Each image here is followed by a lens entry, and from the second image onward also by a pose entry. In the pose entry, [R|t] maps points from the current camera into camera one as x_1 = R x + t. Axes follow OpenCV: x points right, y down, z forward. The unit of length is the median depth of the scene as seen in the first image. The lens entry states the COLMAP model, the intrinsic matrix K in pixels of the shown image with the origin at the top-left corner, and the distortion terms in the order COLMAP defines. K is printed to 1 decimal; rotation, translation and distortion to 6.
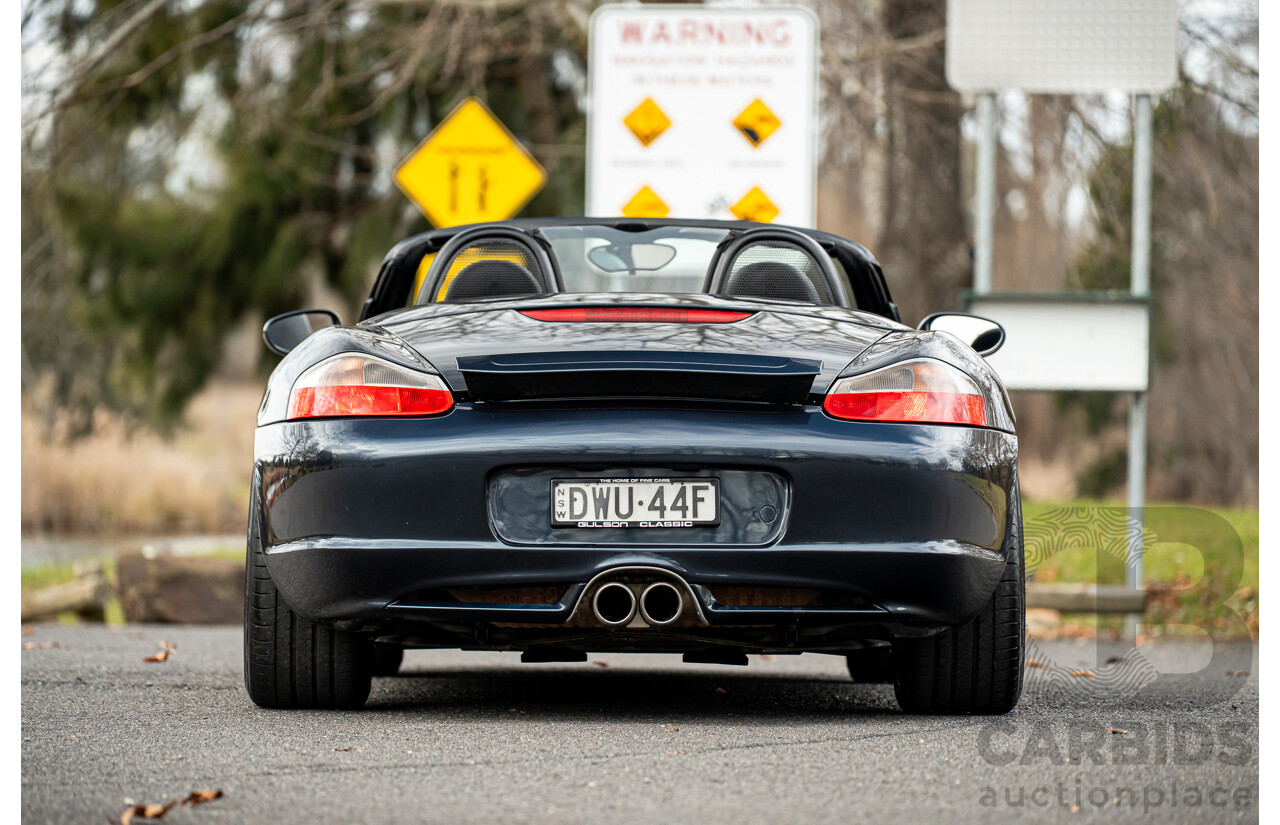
lens RADIAL K [[5338.7, 0, 629.5], [0, 5338.7, 415.6], [0, 0, 1]] dist [0.278678, 0.000000]
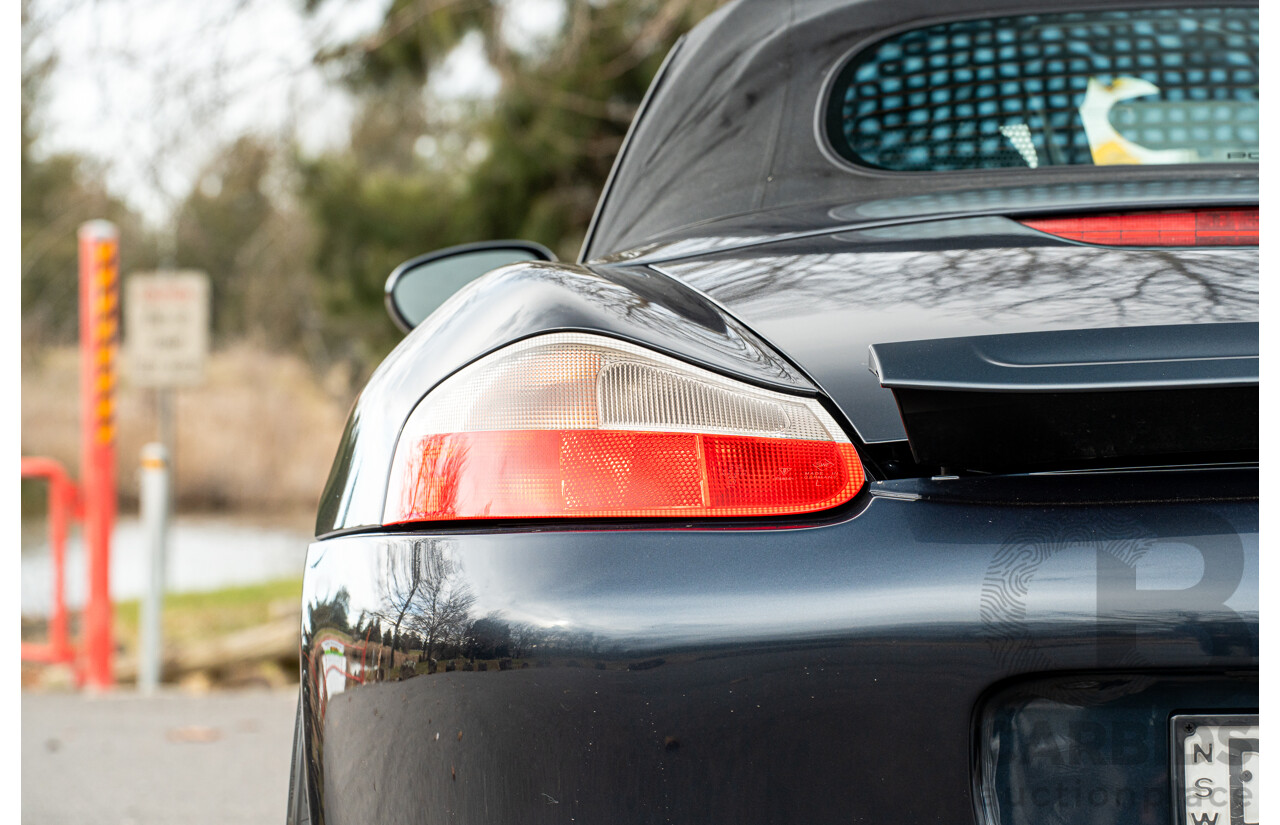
lens RADIAL K [[5338.7, 0, 638.8], [0, 5338.7, 409.7], [0, 0, 1]] dist [0.278678, 0.000000]
pose [[0.998854, -0.007122, -0.047330, -0.031153], [0.007200, 0.999973, 0.001476, -0.007419], [0.047318, -0.001815, 0.998878, 0.658816]]
